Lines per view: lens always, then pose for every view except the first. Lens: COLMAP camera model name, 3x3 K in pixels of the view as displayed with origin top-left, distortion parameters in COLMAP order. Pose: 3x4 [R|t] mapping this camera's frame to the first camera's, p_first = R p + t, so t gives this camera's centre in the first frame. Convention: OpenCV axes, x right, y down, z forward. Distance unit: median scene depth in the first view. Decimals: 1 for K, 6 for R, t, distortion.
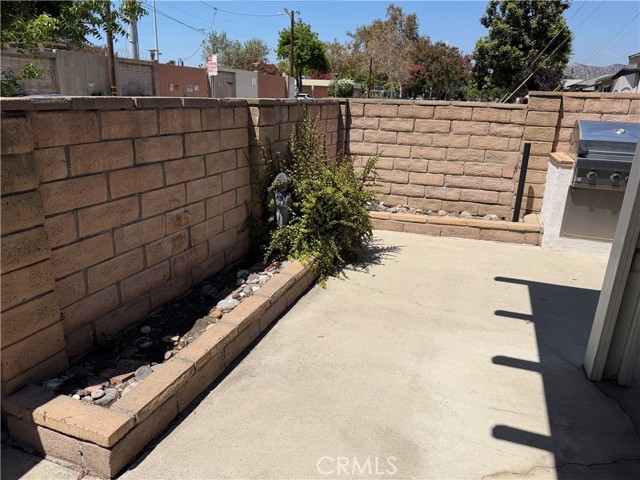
lens RADIAL K [[450.5, 0, 318.0], [0, 450.5, 243.3], [0, 0, 1]] dist [0.062897, -0.080659]
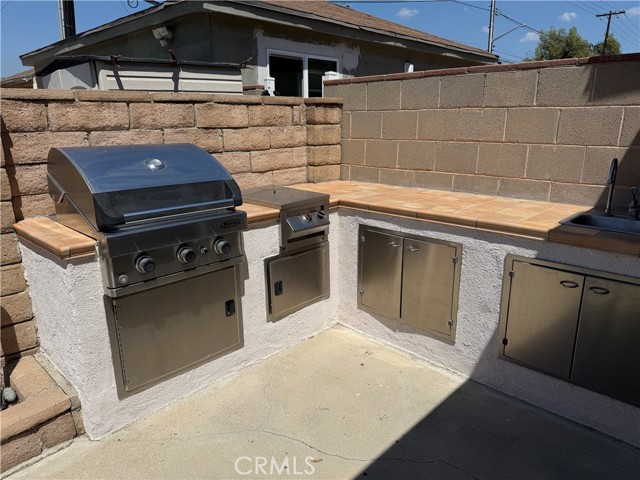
lens RADIAL K [[457.3, 0, 325.5], [0, 457.3, 241.1], [0, 0, 1]] dist [0.070044, -0.127766]
pose [[0.393595, -0.269898, 0.878771, 0.206810], [0.298972, 0.941545, 0.155271, -0.144980], [-0.869309, 0.201614, 0.451279, 0.481528]]
